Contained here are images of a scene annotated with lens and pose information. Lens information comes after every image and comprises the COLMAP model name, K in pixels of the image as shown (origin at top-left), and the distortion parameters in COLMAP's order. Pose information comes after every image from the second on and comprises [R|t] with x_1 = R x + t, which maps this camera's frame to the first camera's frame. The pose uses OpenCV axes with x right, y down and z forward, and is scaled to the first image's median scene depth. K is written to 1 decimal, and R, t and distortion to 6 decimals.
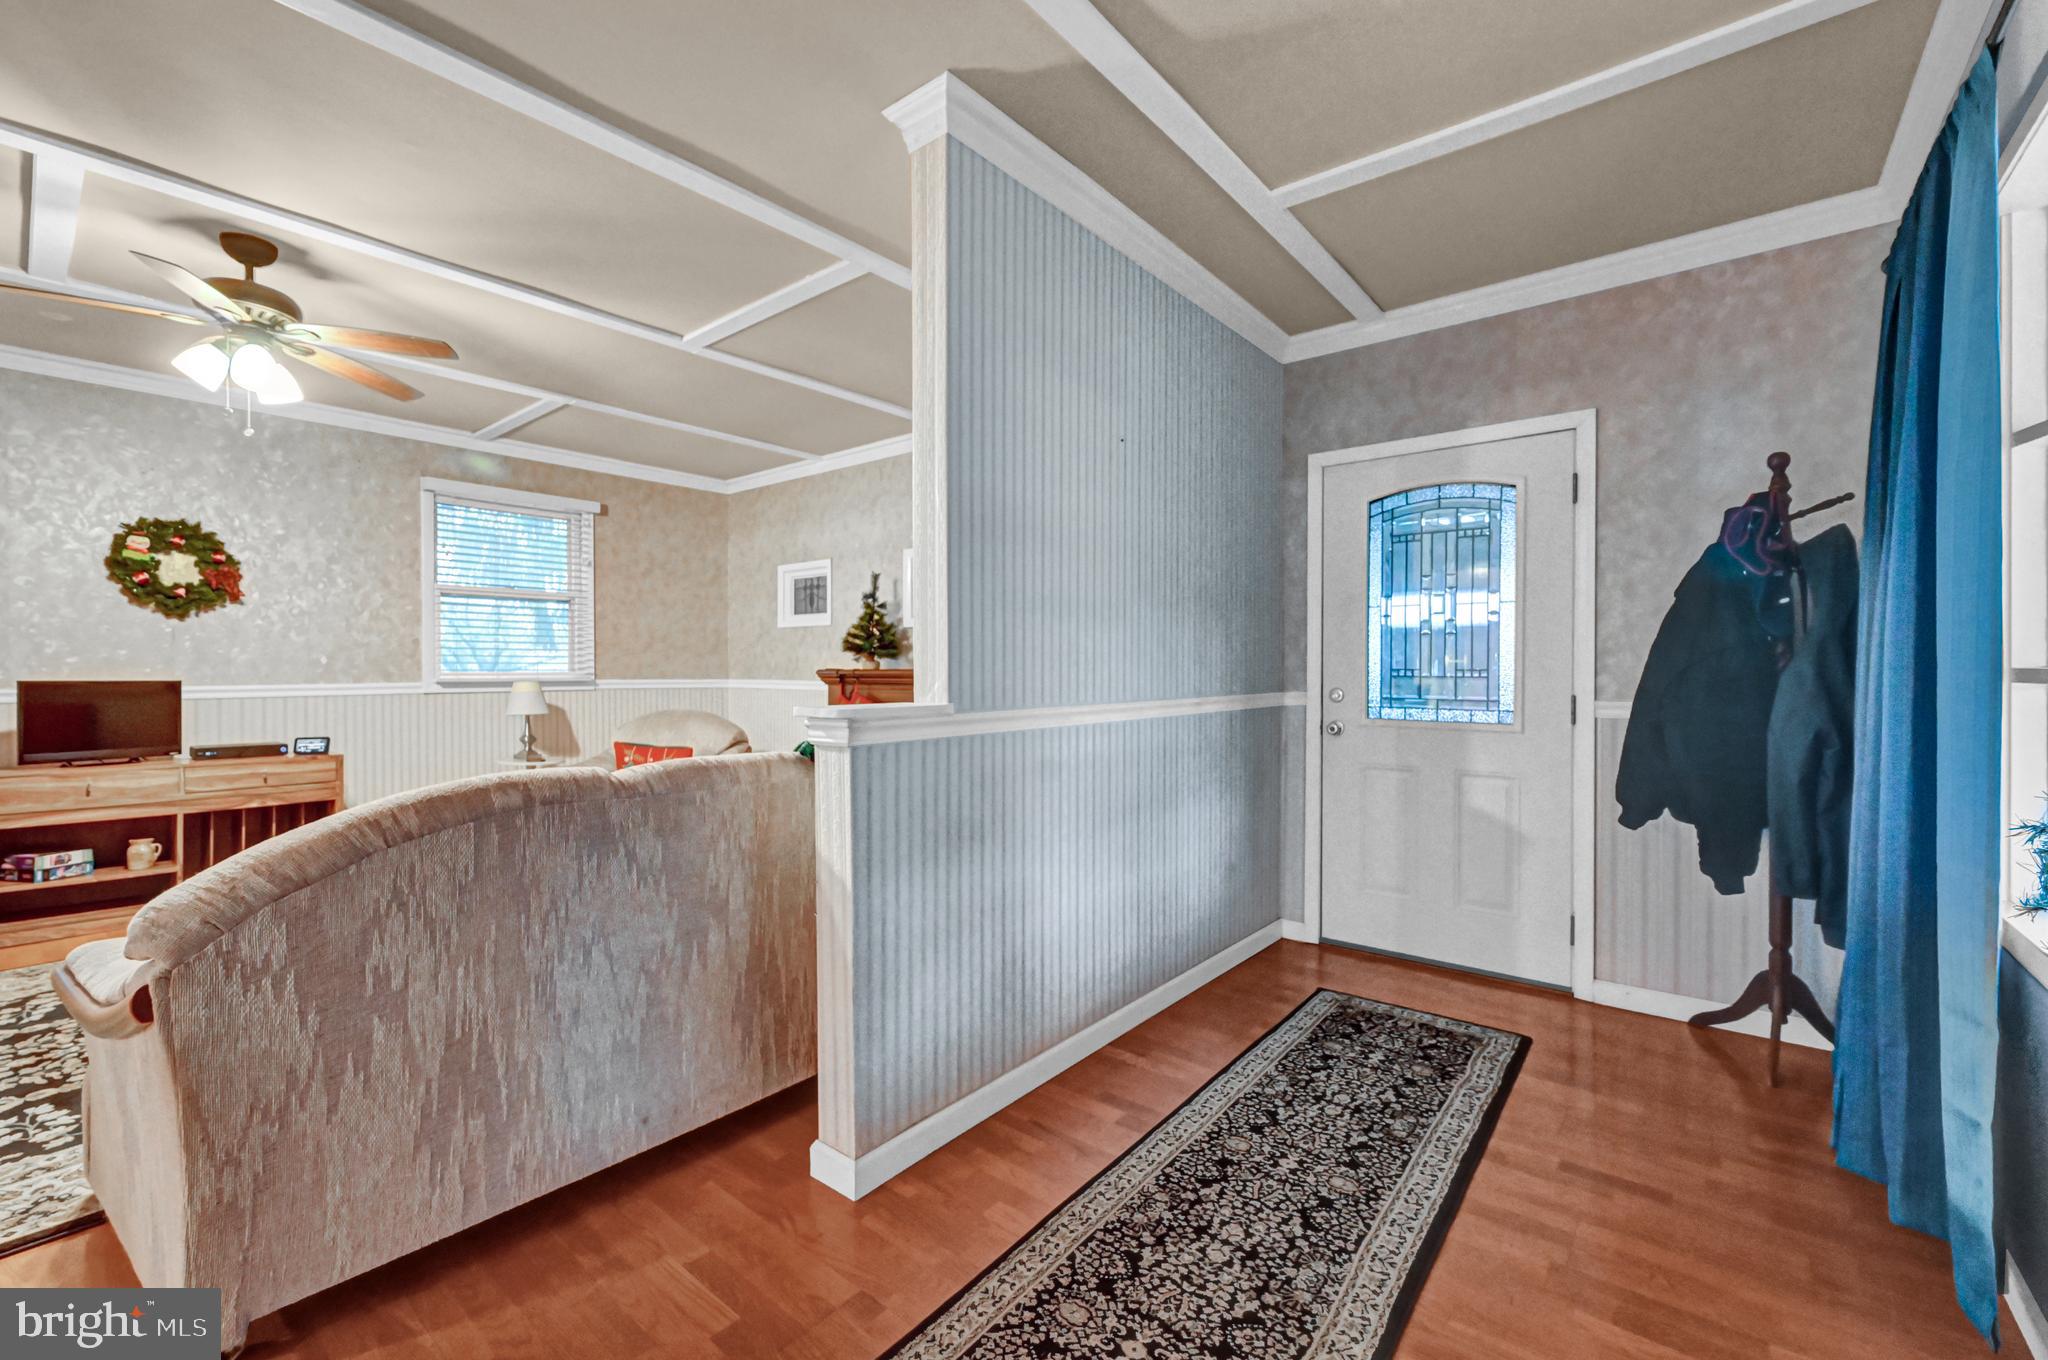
lens RADIAL K [[850.6, 0, 1013.8], [0, 850.6, 678.6], [0, 0, 1]] dist [-0.000669, -0.000006]
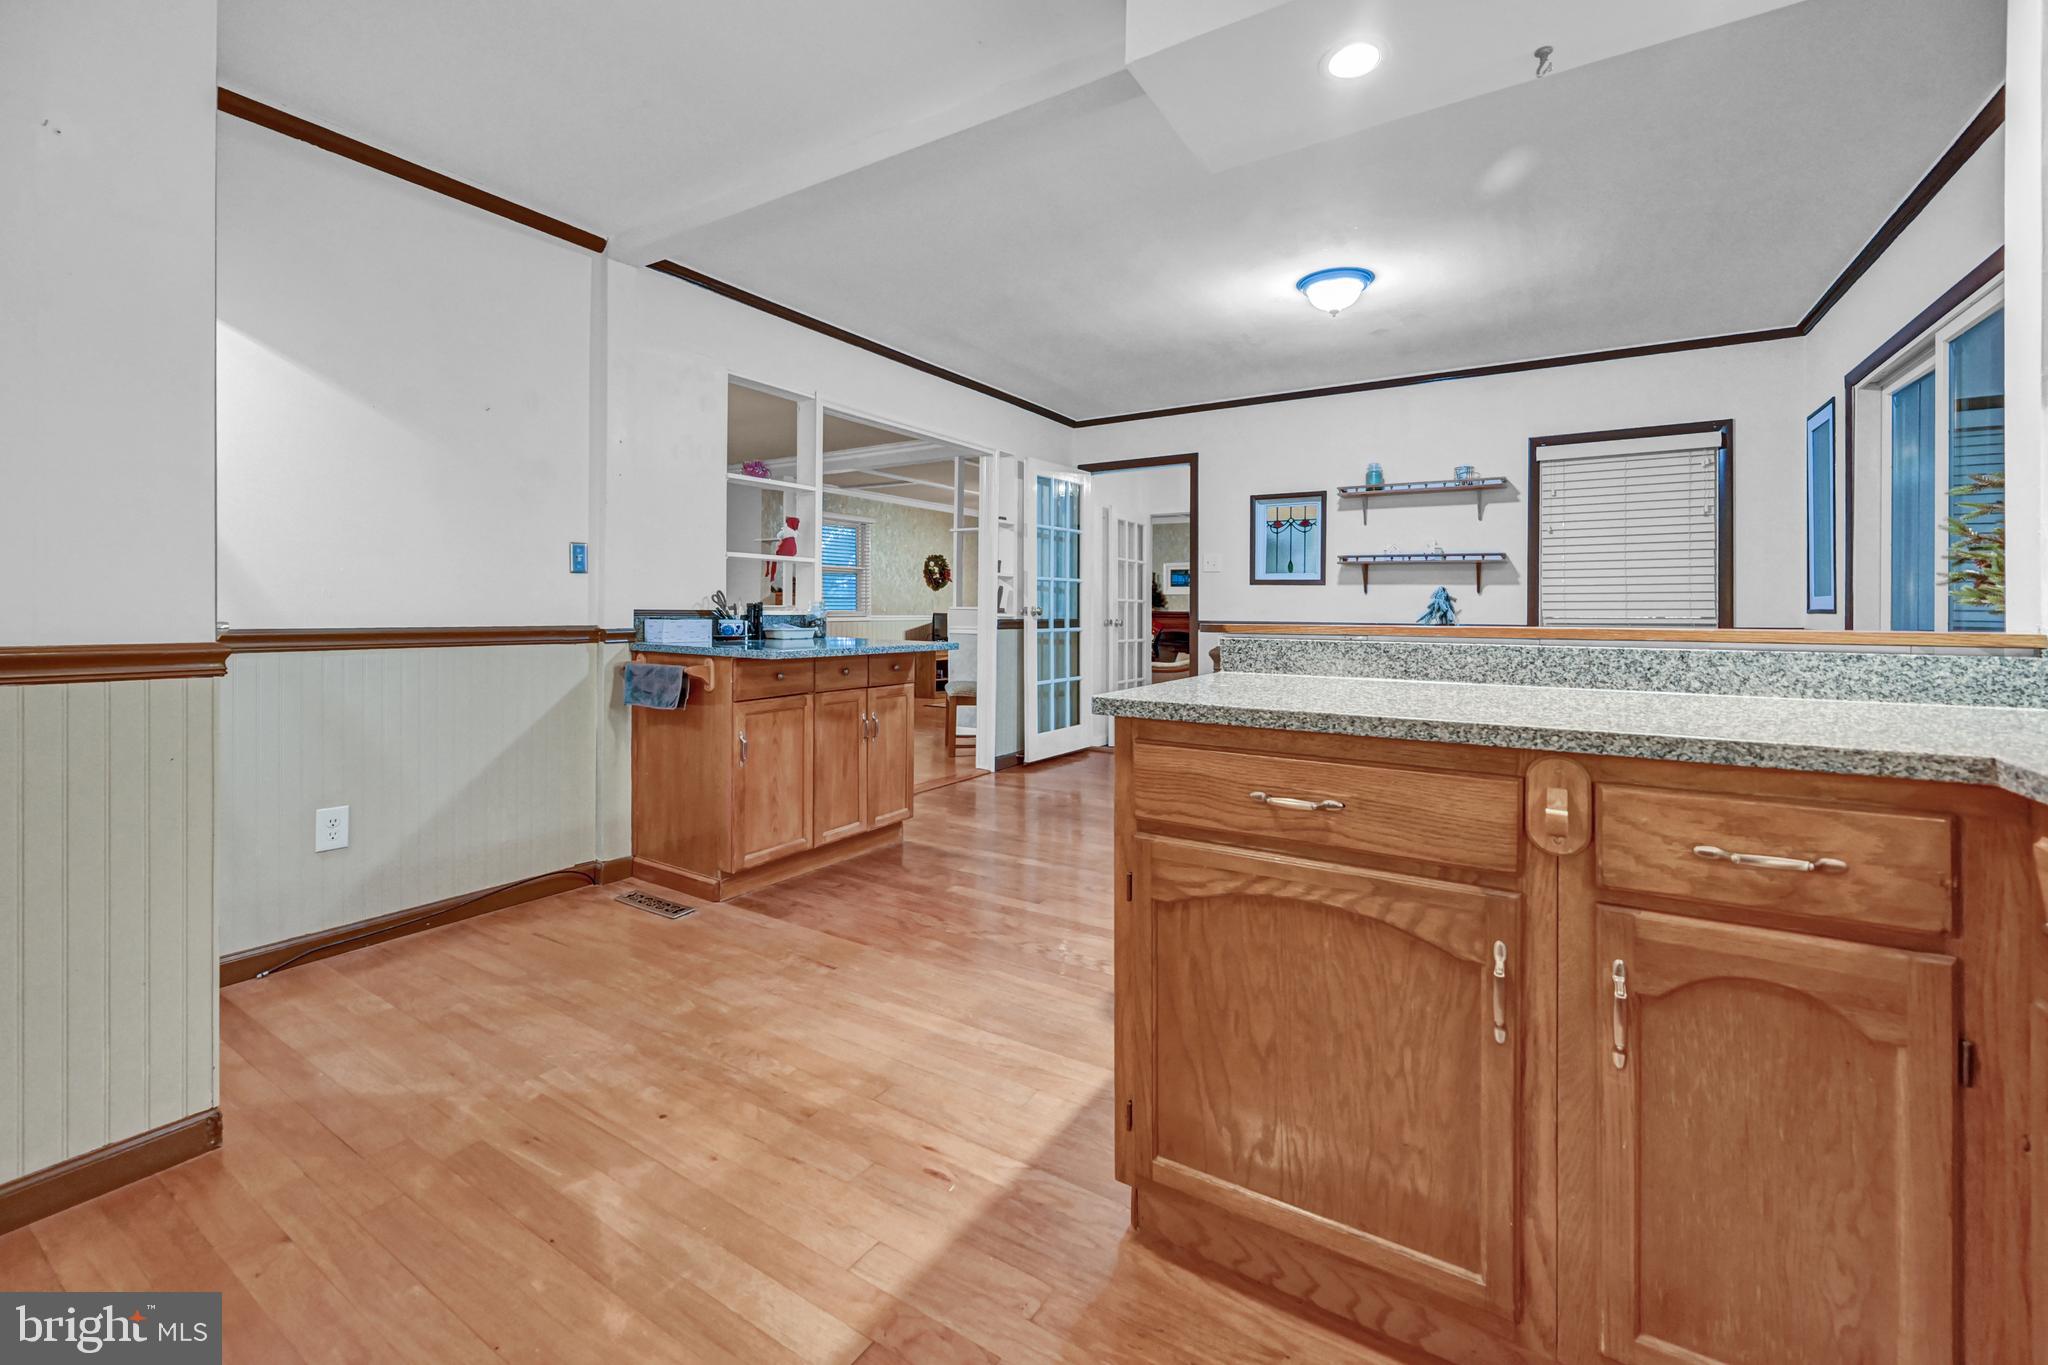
lens RADIAL K [[844.7, 0, 1014.0], [0, 844.7, 611.0], [0, 0, 1]] dist [0.000151, 0.000012]
pose [[0.992432, 0.008486, 0.122502, -1.068660], [-0.007171, 0.999912, -0.011176, 0.025627], [-0.122586, 0.010213, 0.992405, -1.755653]]
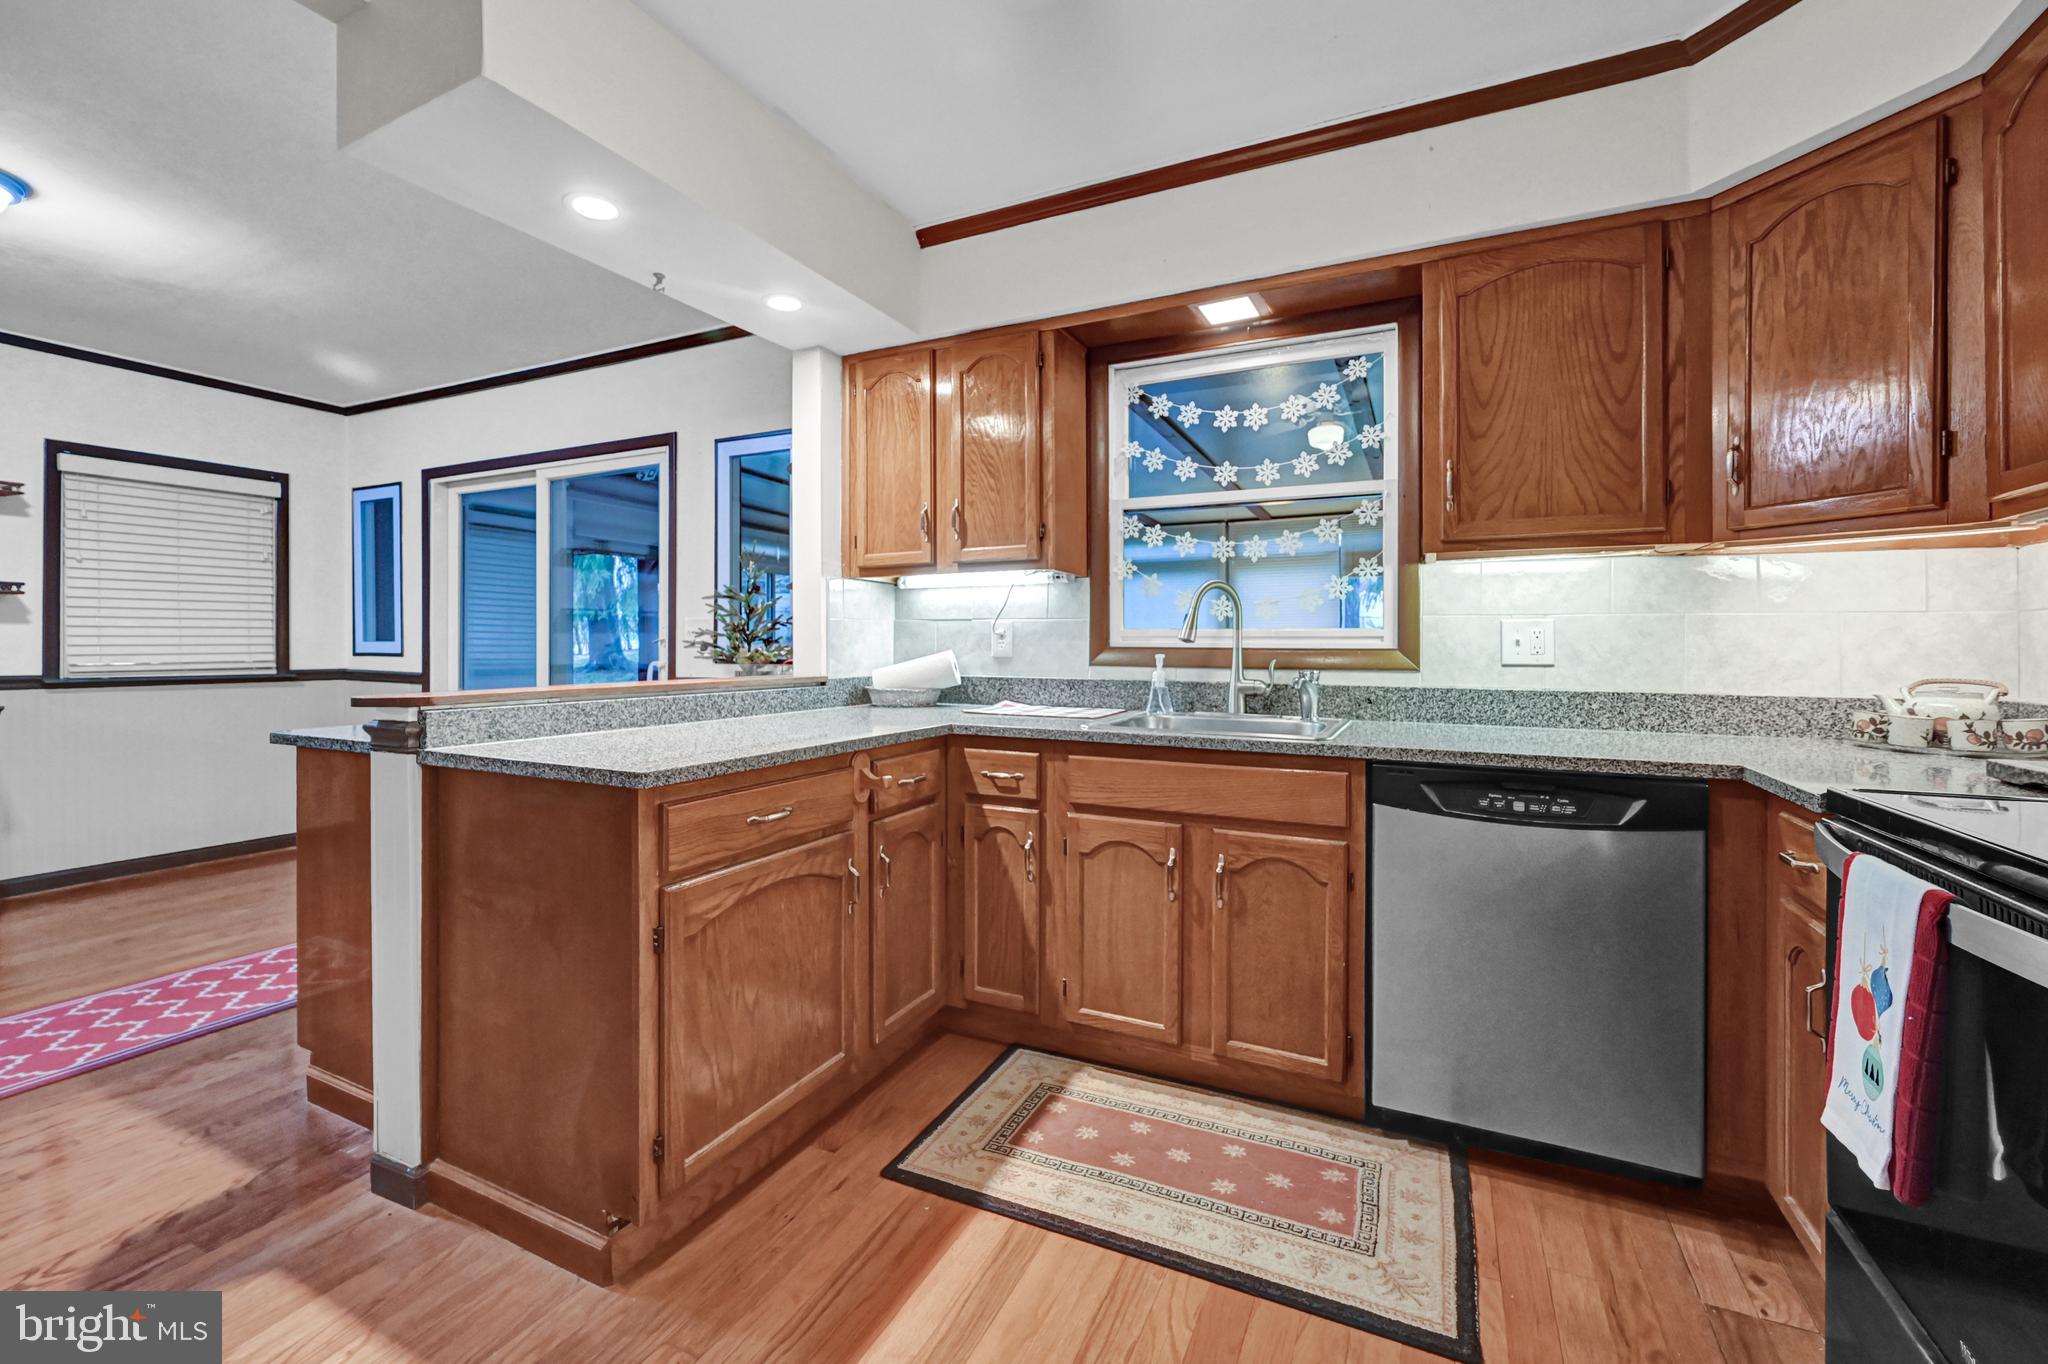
lens RADIAL K [[845.6, 0, 1020.3], [0, 845.6, 640.3], [0, 0, 1]] dist [-0.001083, 0.000018]
pose [[-0.235886, 0.007418, 0.971752, -1.355801], [0.010850, 0.999929, -0.005000, 0.005652], [-0.971720, 0.009364, -0.235950, -1.510601]]
